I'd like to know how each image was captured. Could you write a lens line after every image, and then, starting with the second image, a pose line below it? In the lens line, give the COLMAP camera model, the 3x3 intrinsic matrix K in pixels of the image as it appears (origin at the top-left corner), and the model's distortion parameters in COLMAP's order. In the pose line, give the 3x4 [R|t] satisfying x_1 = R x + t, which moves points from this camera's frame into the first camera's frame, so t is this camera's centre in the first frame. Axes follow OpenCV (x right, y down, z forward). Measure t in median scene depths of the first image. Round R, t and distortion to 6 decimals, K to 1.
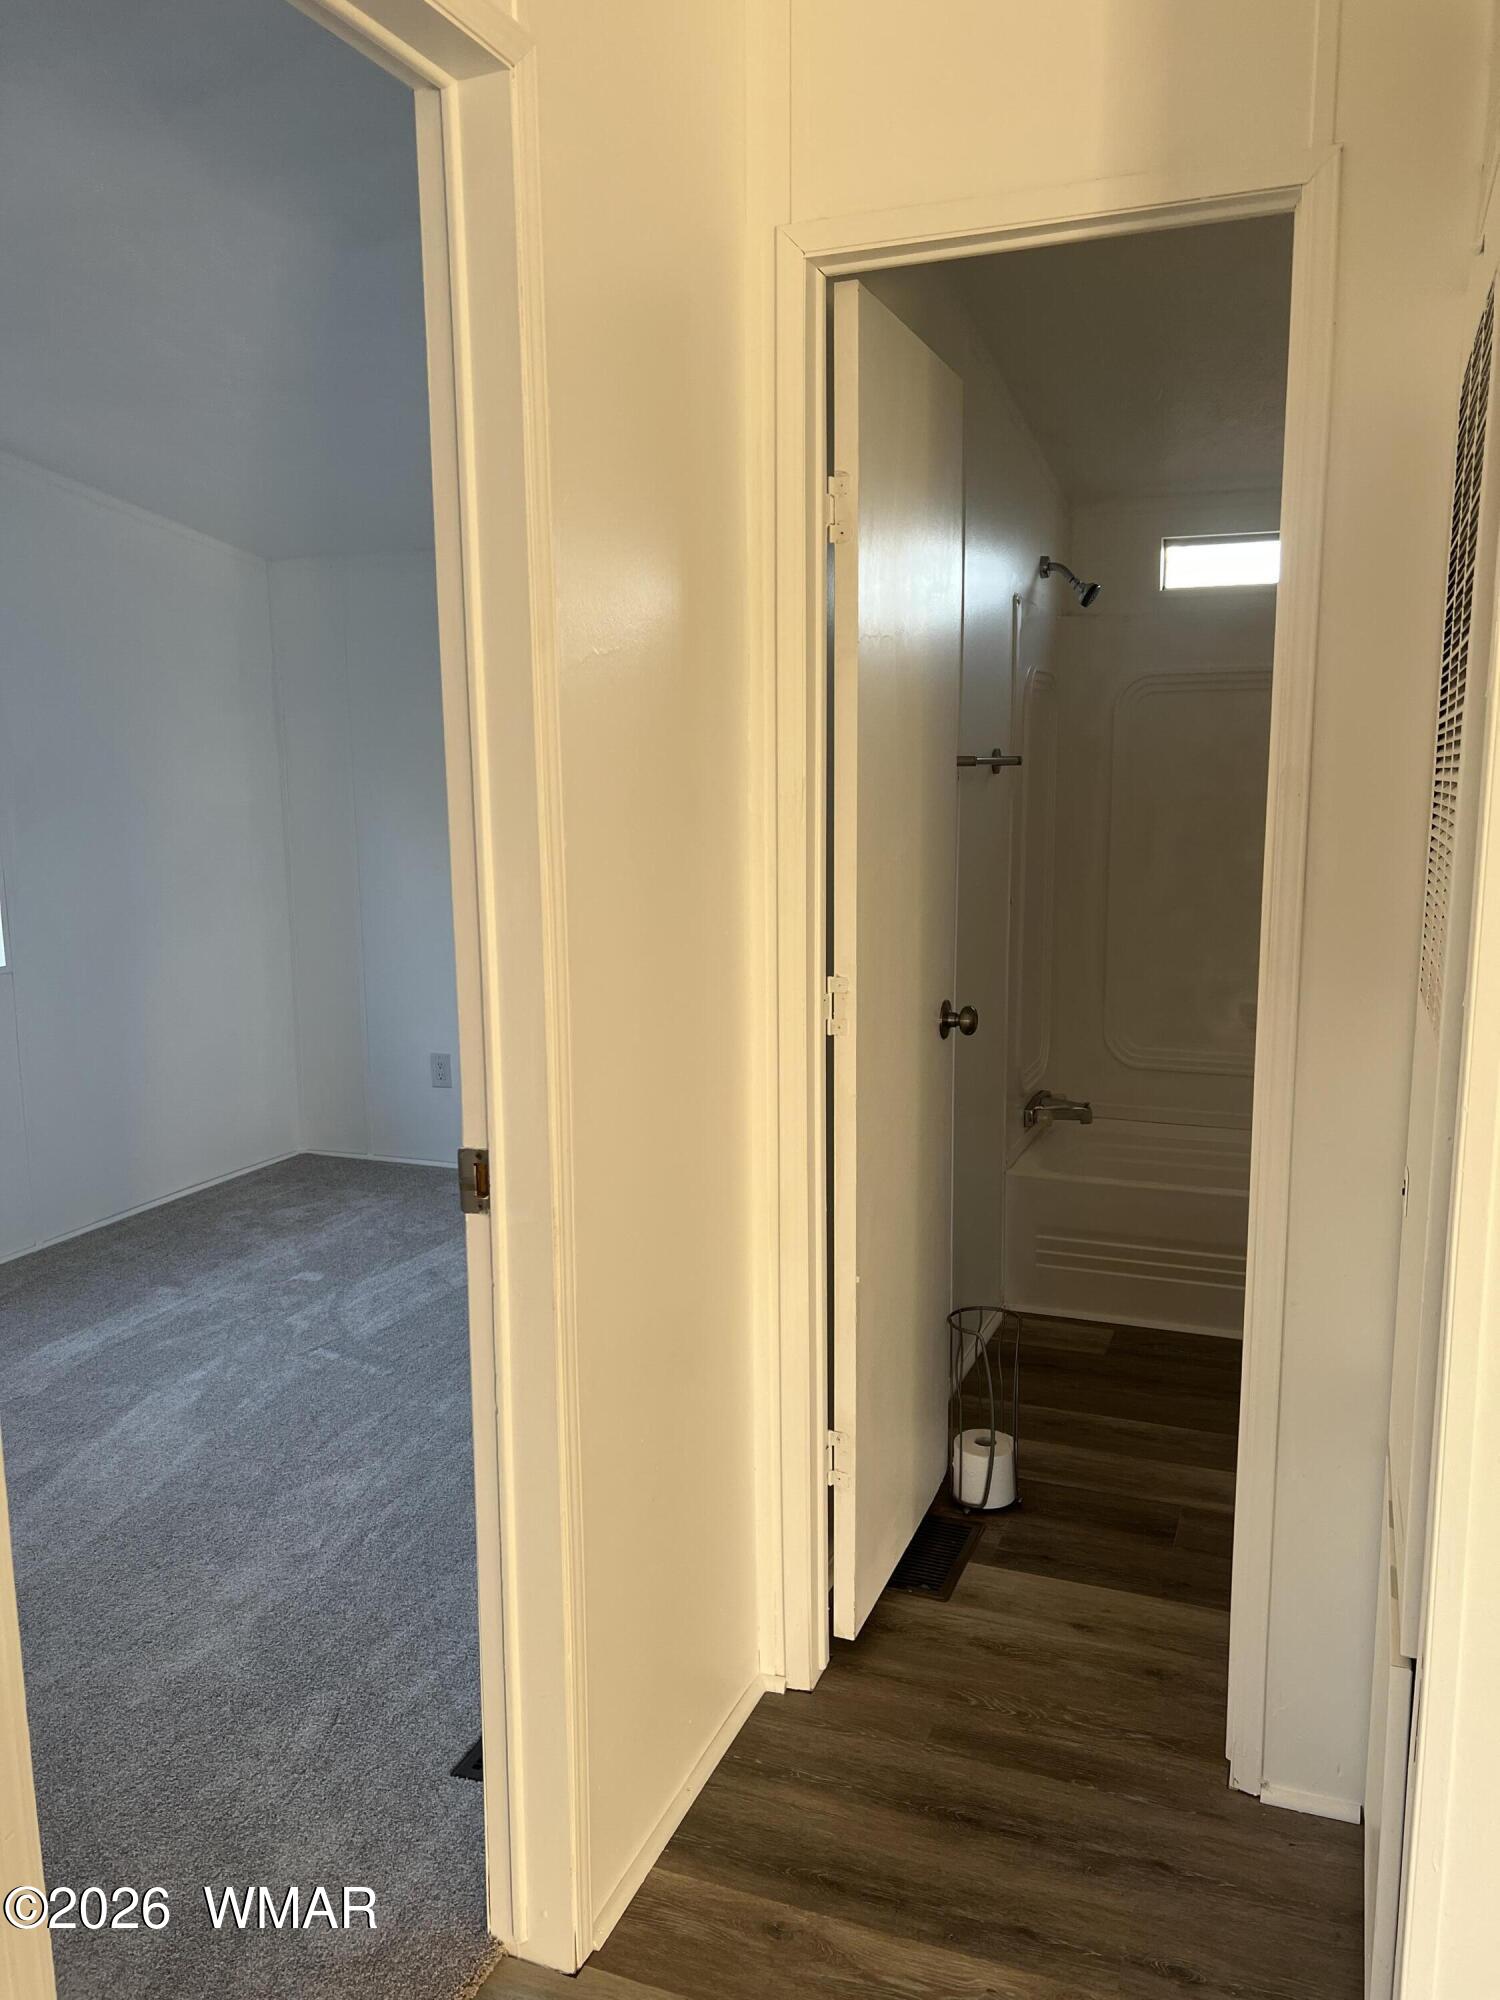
lens RADIAL K [[1519.9, 0, 752.2], [0, 1519.9, 991.1], [0, 0, 1]] dist [0.034076, -0.003344]
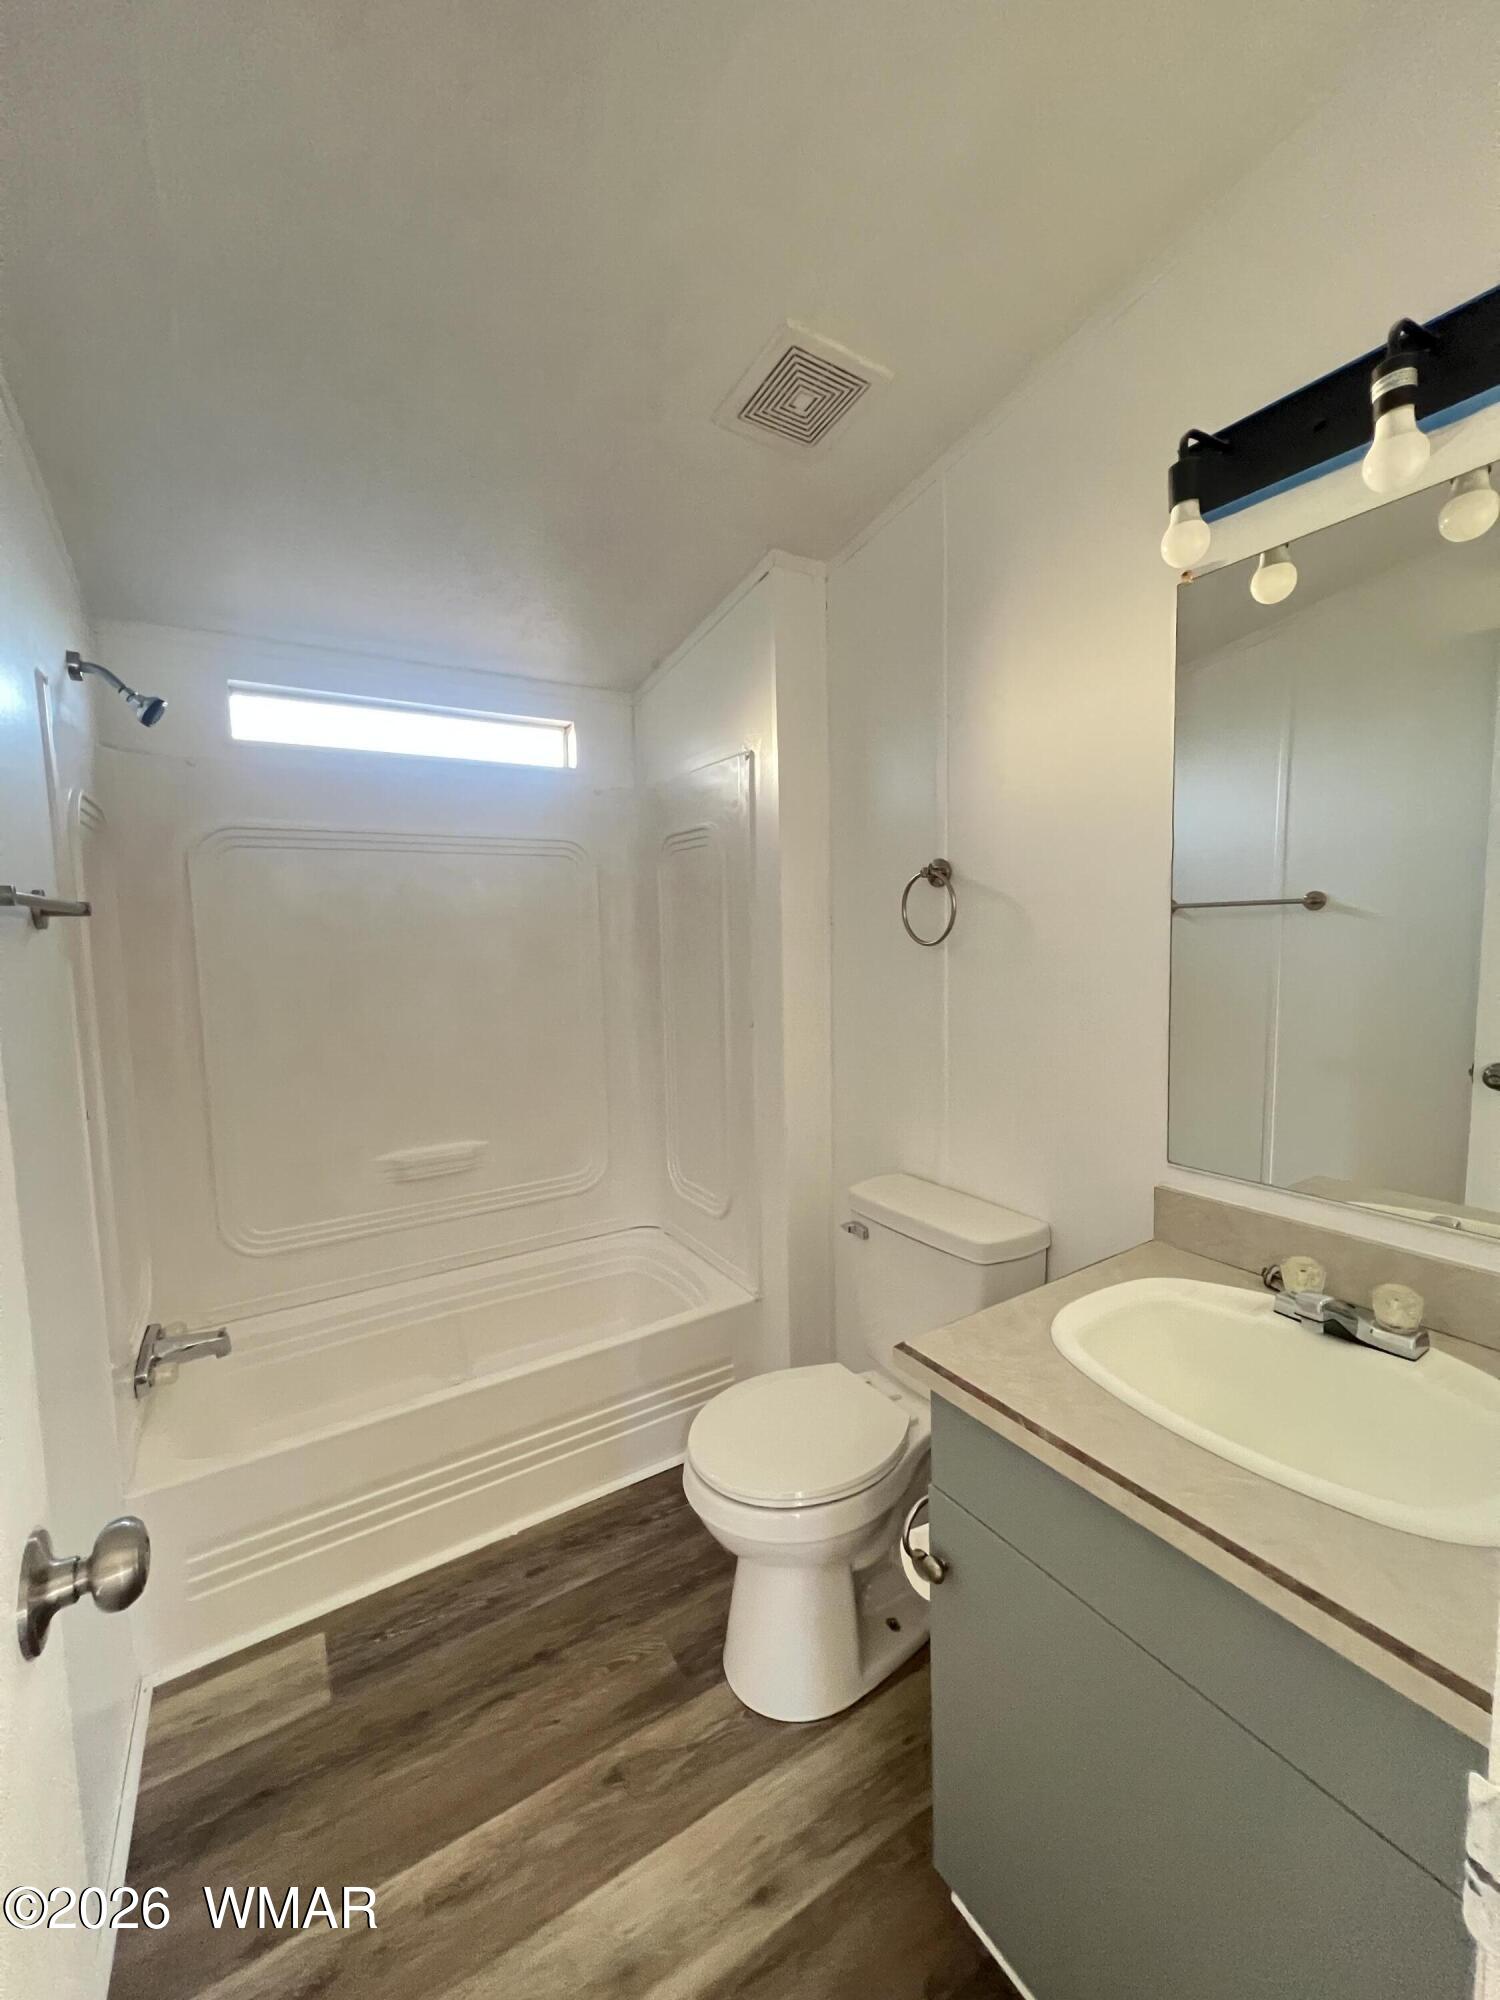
lens RADIAL K [[803.8, 0, 748.4], [0, 803.8, 1008.3], [0, 0, 1]] dist [-0.000396, 0.000481]
pose [[0.601010, -0.080487, 0.795179, 0.070161], [0.136924, 0.990576, -0.003225, -0.070580], [-0.787426, 0.110818, 0.606366, 0.583923]]
